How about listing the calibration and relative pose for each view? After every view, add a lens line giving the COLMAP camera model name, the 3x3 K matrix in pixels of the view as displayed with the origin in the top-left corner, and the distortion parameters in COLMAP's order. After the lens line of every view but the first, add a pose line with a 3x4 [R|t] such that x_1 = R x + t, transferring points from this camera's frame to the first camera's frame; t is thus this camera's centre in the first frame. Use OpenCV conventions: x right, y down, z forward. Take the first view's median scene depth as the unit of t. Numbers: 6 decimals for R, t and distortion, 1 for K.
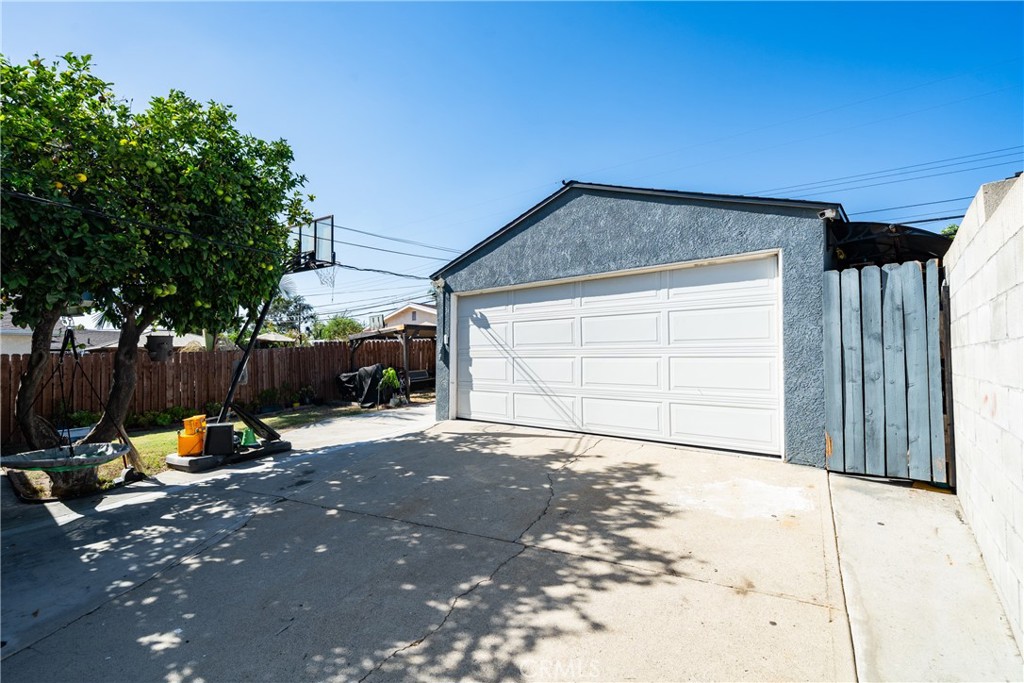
lens RADIAL K [[432.4, 0, 517.3], [0, 432.4, 343.6], [0, 0, 1]] dist [-0.001486, -0.000063]
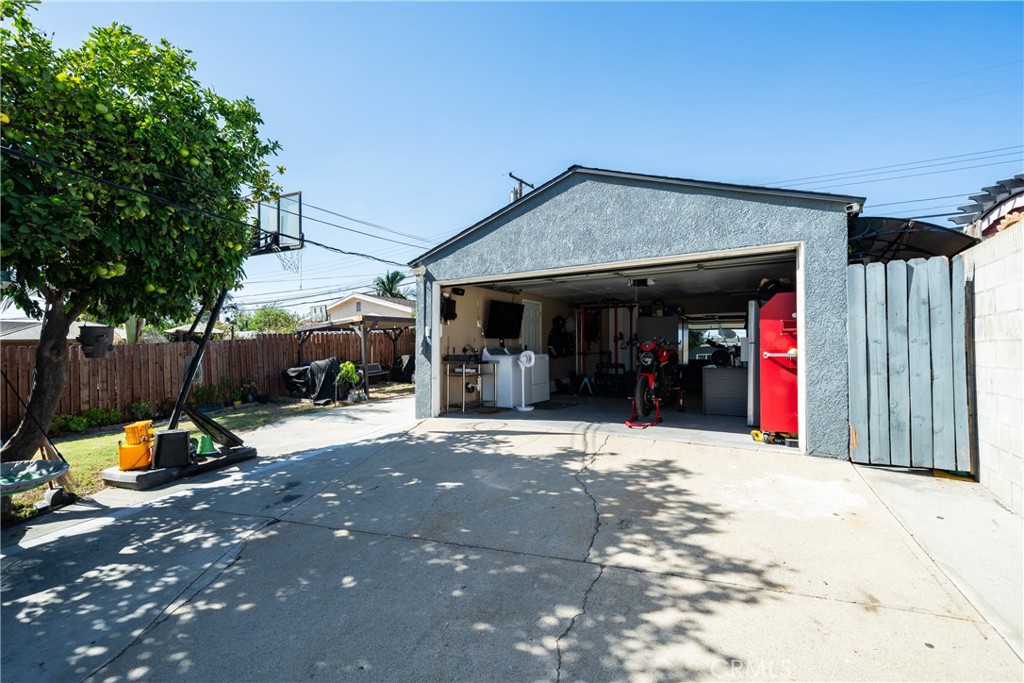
lens RADIAL K [[428.5, 0, 512.0], [0, 428.5, 341.5], [0, 0, 1]] dist [0.000396, 0.000123]
pose [[0.991099, -0.000898, 0.133127, -0.175086], [-0.000937, 0.999906, 0.013715, -0.001578], [-0.133126, -0.013717, 0.991004, 0.099238]]
